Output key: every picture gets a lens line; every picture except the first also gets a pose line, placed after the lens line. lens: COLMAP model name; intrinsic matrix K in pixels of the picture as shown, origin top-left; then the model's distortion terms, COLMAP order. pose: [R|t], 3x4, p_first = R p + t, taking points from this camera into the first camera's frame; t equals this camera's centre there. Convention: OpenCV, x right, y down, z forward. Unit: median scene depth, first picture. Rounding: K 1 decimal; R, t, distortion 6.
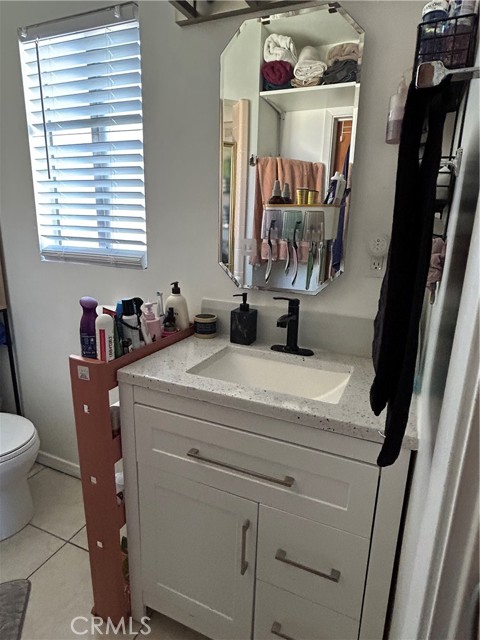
lens RADIAL K [[380.0, 0, 241.9], [0, 380.0, 320.4], [0, 0, 1]] dist [-0.004853, 0.002634]
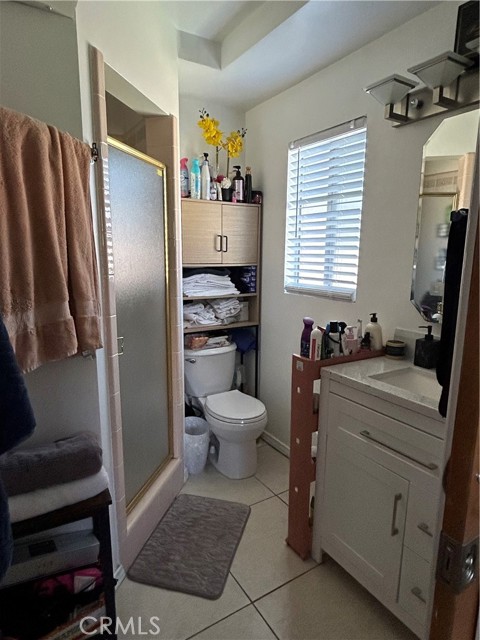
lens RADIAL K [[380.0, 0, 238.9], [0, 380.0, 321.3], [0, 0, 1]] dist [-0.004853, 0.002634]
pose [[0.826866, 0.078366, -0.556912, 0.166435], [-0.129376, 0.990191, -0.052753, 0.053868], [0.547316, 0.115671, 0.828894, -0.325028]]
